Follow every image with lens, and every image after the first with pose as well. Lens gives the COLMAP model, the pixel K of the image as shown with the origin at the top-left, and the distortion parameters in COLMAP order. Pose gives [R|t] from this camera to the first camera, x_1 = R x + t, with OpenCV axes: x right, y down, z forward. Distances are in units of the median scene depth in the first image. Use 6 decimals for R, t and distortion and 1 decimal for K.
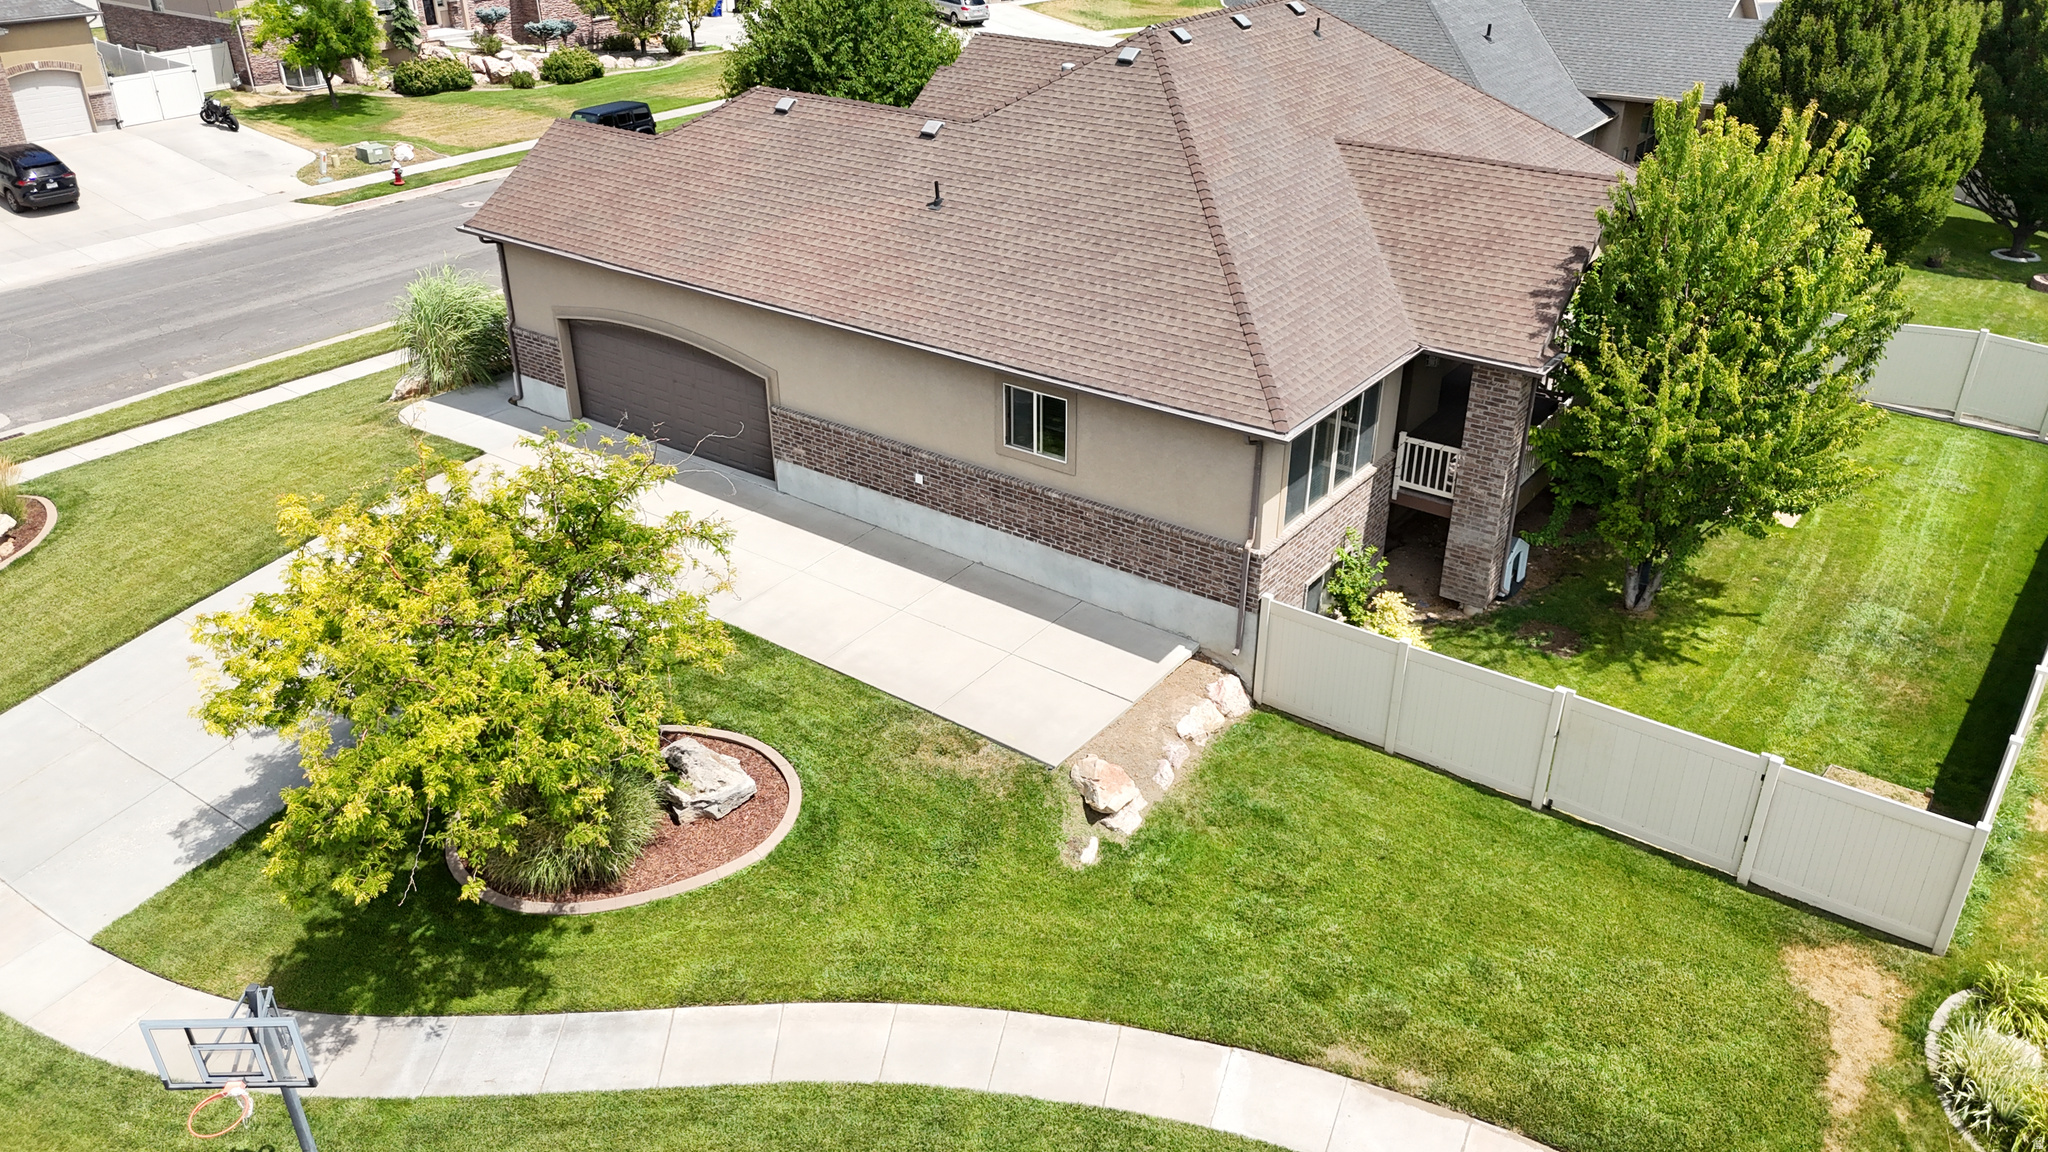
lens RADIAL K [[1507.3, 0, 1024.0], [0, 1507.3, 576.0], [0, 0, 1]] dist [0.078914, -0.076001]
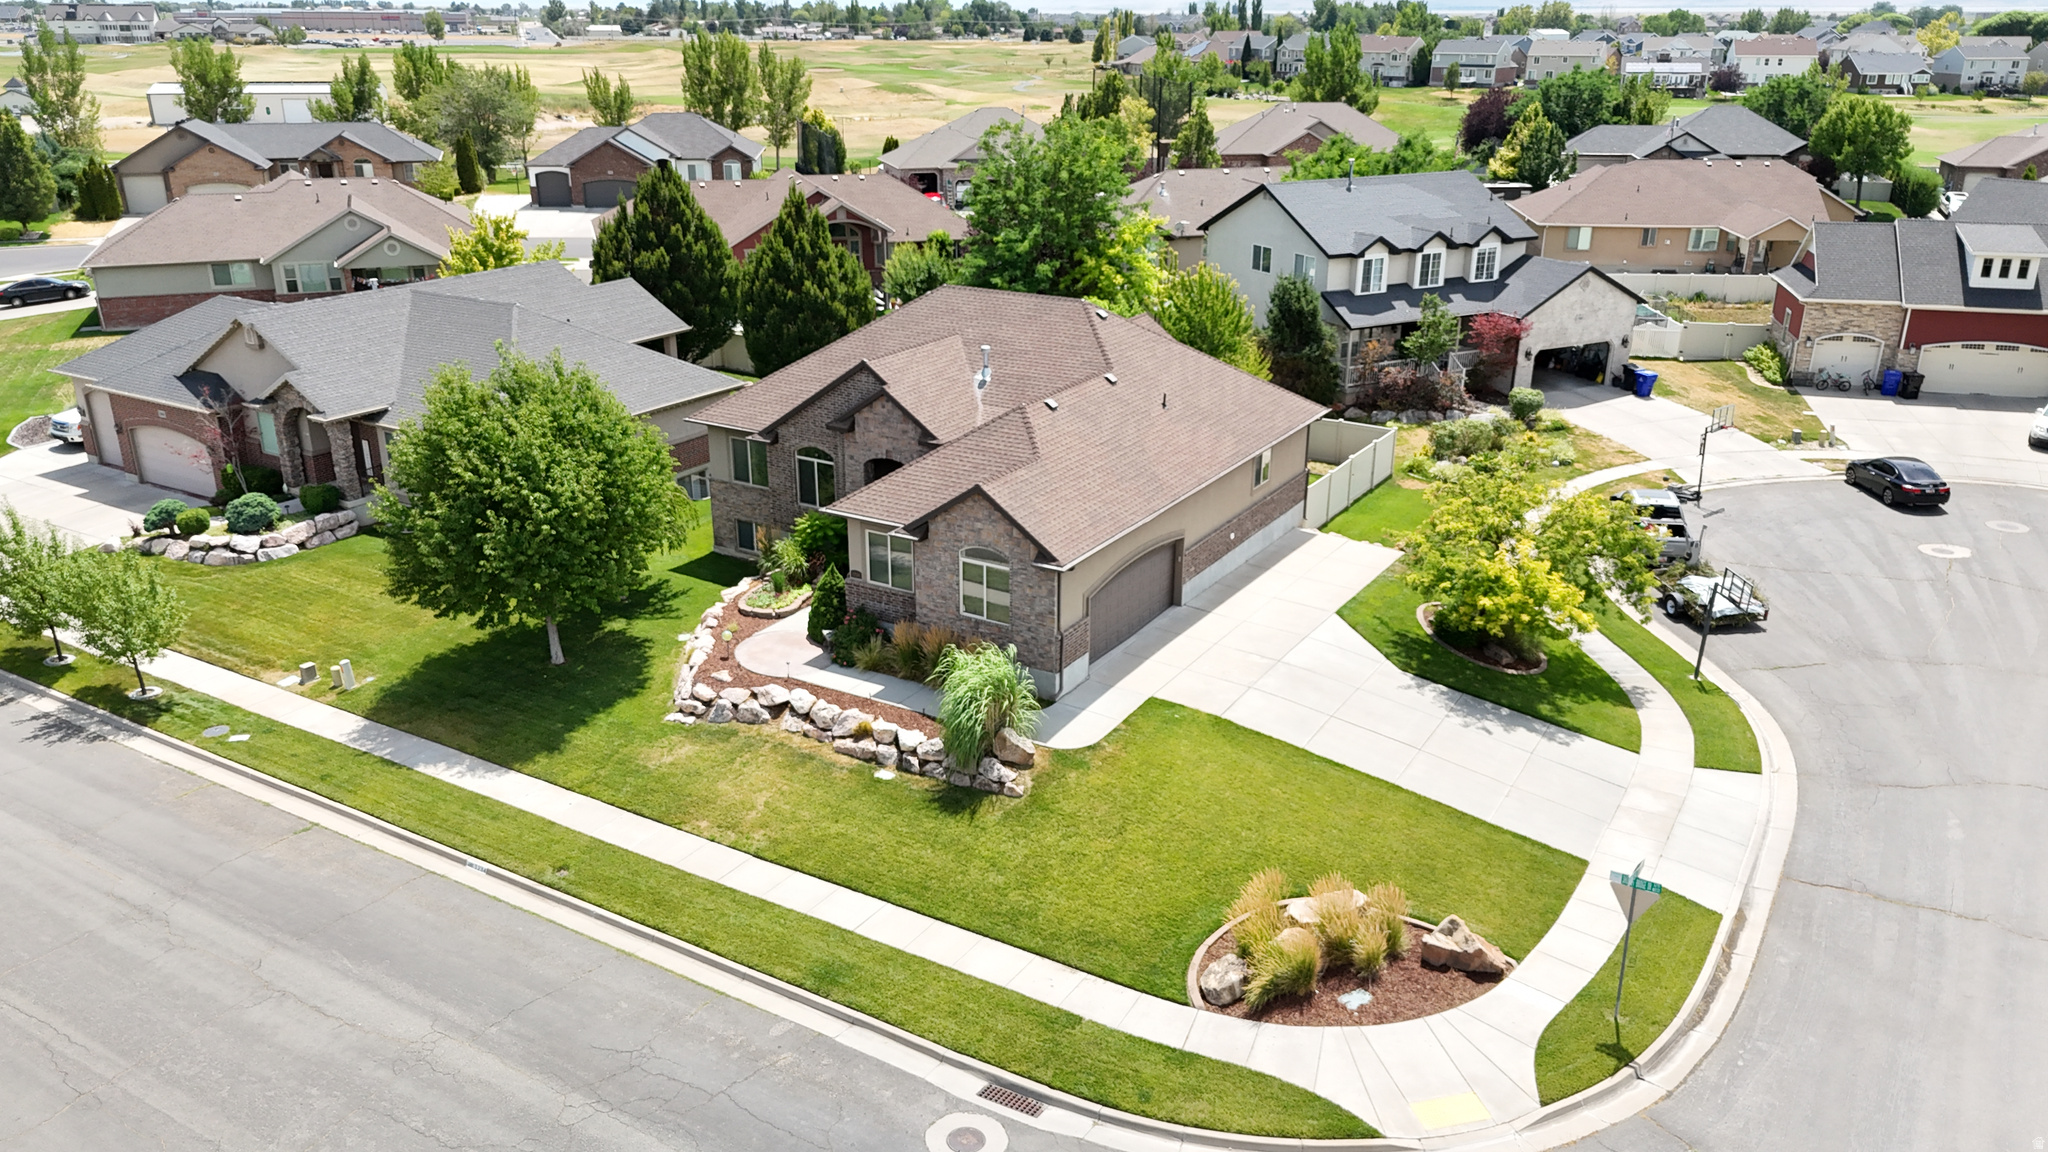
lens RADIAL K [[1507.3, 0, 1024.0], [0, 1507.3, 576.0], [0, 0, 1]] dist [0.078914, -0.076001]
pose [[-0.087713, -0.351049, 0.932240, -1.754834], [0.468379, 0.811411, 0.349619, -0.777456], [-0.879163, 0.467307, 0.093252, 1.072813]]
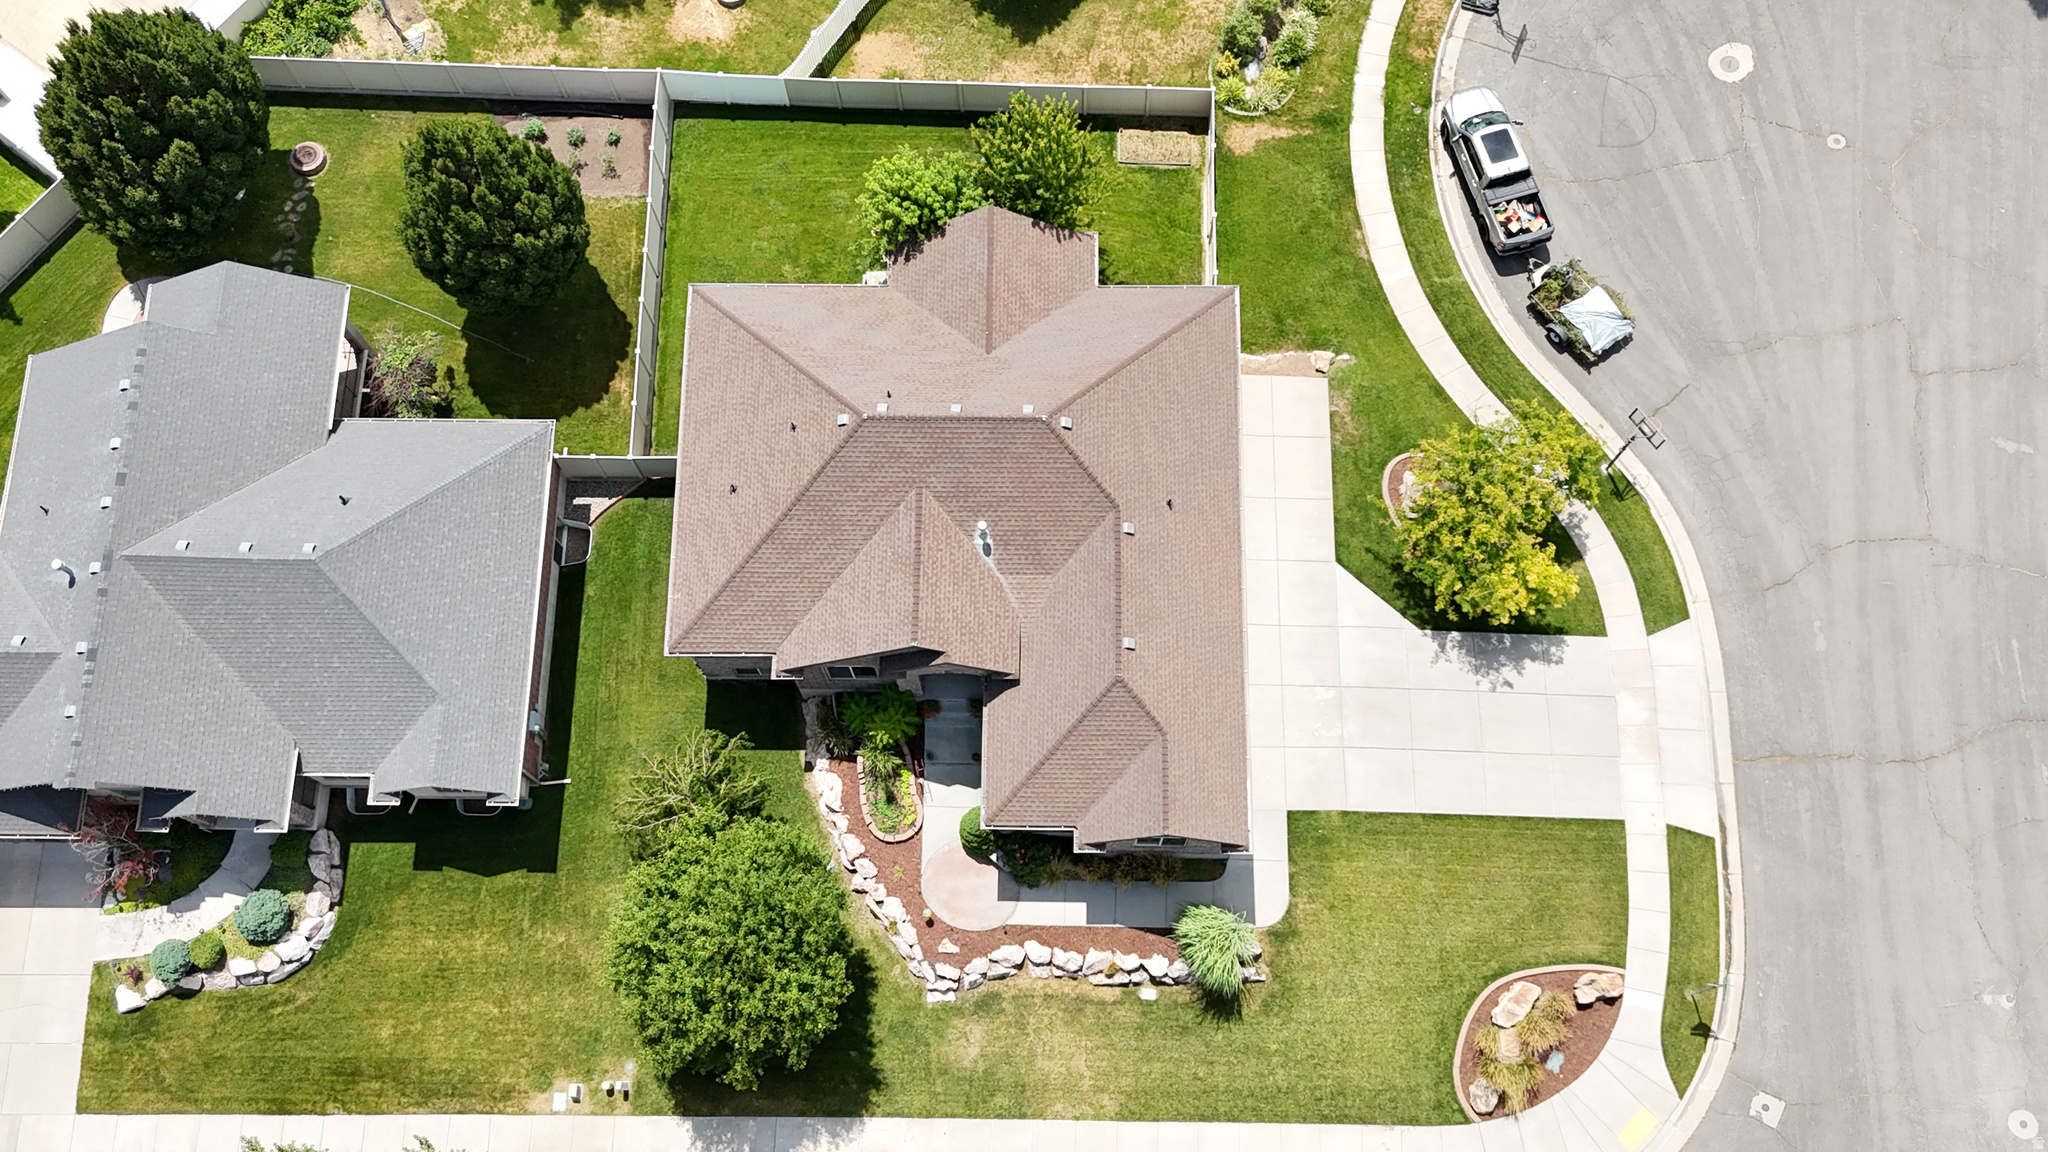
lens RADIAL K [[1837.3, 0, 1024.0], [0, 1837.3, 576.0], [0, 0, 1]] dist [0.100756, -0.189562]
pose [[-0.578874, -0.776901, 0.247649, -0.555745], [0.399213, -0.005199, 0.916844, -2.288045], [-0.711009, 0.629602, 0.313158, 0.500407]]
